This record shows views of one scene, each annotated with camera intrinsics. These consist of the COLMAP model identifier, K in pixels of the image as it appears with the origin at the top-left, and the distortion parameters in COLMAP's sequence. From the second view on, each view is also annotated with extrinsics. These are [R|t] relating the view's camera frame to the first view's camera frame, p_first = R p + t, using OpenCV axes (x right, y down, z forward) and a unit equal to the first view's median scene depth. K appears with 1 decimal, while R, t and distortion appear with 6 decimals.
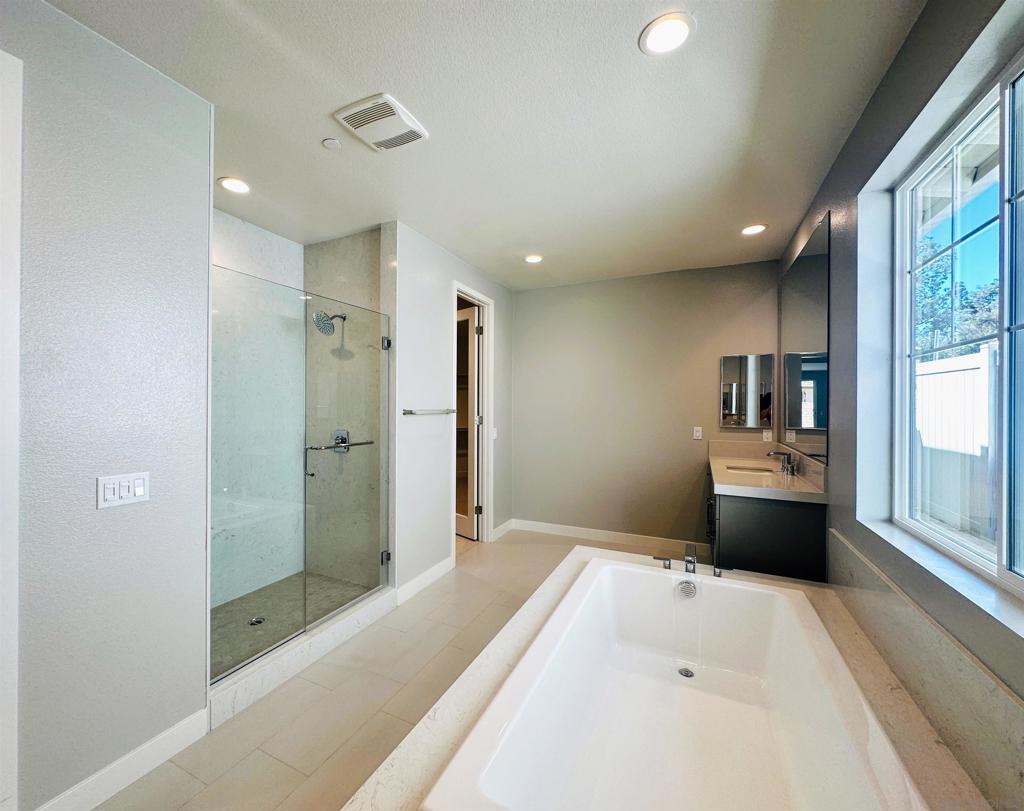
lens RADIAL K [[441.5, 0, 512.0], [0, 441.5, 405.5], [0, 0, 1]] dist [-0.001720, -0.000073]
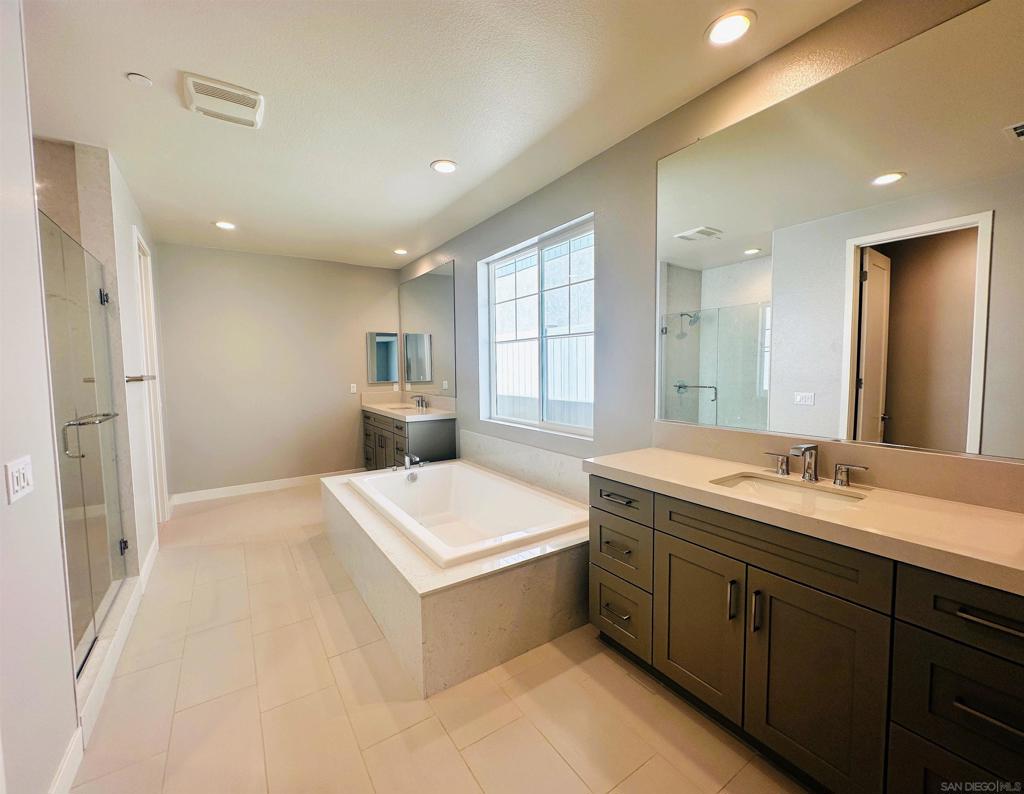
lens RADIAL K [[424.6, 0, 512.0], [0, 424.6, 397.0], [0, 0, 1]] dist [0.000518, 0.000044]
pose [[0.488104, -0.073401, 0.869694, -0.622652], [0.017412, 0.997078, 0.074380, 0.002108], [-0.872612, -0.021162, 0.487955, -0.075431]]
